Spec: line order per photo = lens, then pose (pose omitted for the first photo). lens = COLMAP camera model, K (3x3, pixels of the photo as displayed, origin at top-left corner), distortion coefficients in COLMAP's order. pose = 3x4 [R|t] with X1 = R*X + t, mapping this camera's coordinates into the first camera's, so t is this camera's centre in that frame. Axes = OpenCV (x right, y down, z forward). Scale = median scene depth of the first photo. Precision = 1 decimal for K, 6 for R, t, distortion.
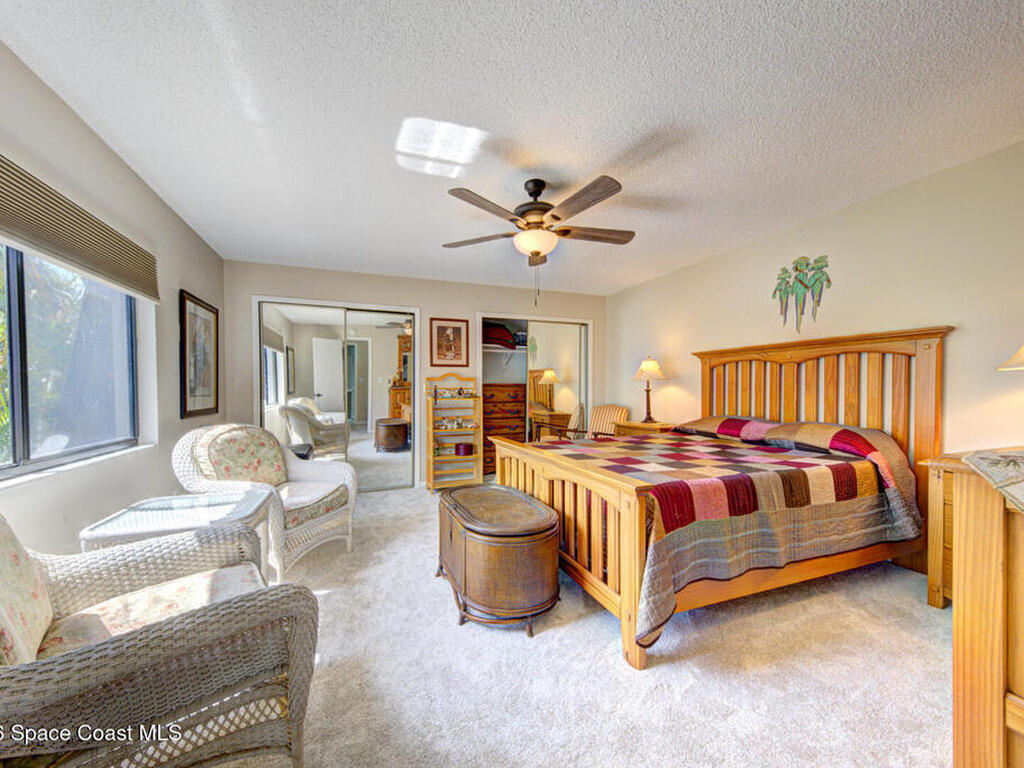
lens RADIAL K [[401.5, 0, 507.9], [0, 401.5, 397.0], [0, 0, 1]] dist [0.056300, -0.000001]
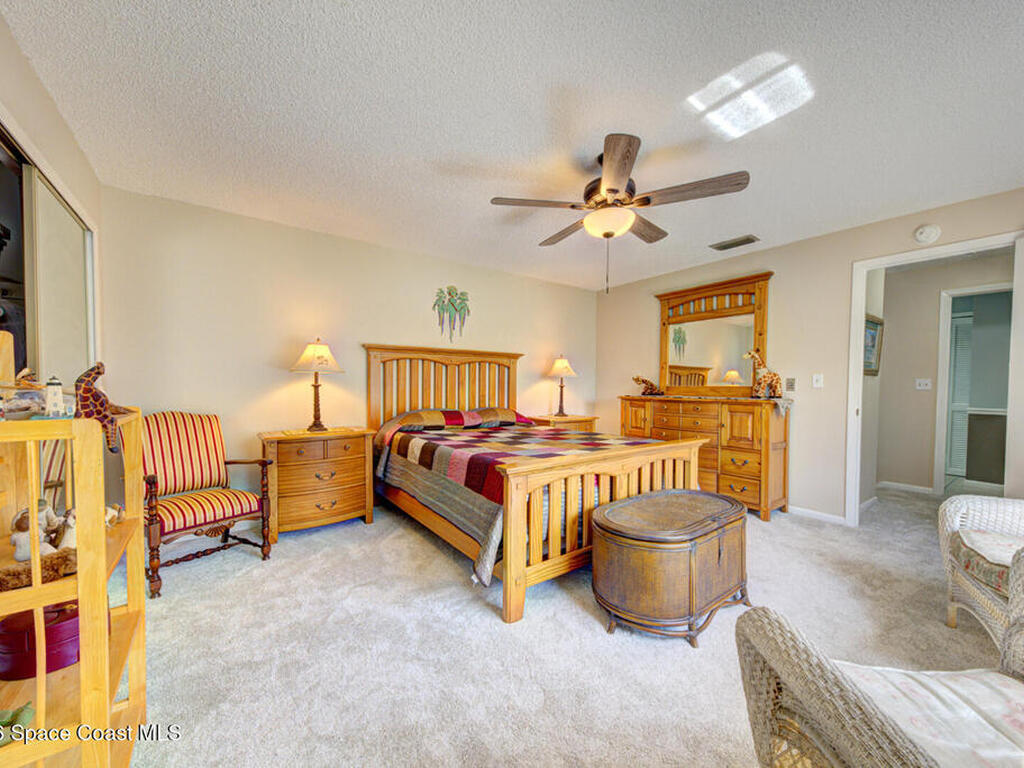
lens RADIAL K [[401.5, 0, 507.9], [0, 401.5, 397.0], [0, 0, 1]] dist [0.056300, -0.000001]
pose [[-0.254277, -0.031242, 0.966627, -0.613128], [0.015946, 0.999207, 0.036489, -0.023480], [-0.967000, 0.024692, -0.253577, 1.164869]]
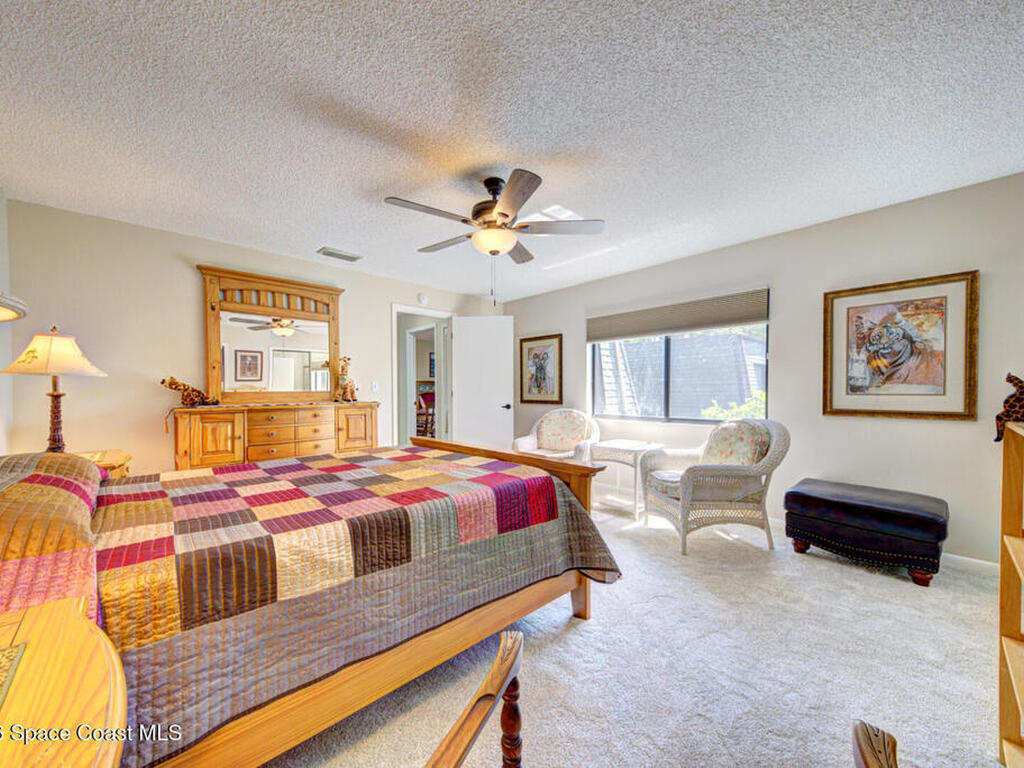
lens RADIAL K [[401.5, 0, 507.9], [0, 401.5, 397.0], [0, 0, 1]] dist [0.056300, -0.000001]
pose [[-0.929942, 0.012601, -0.367491, -0.015605], [-0.002336, 0.999190, 0.040172, -0.030442], [0.367699, 0.038216, -0.929159, 1.415689]]
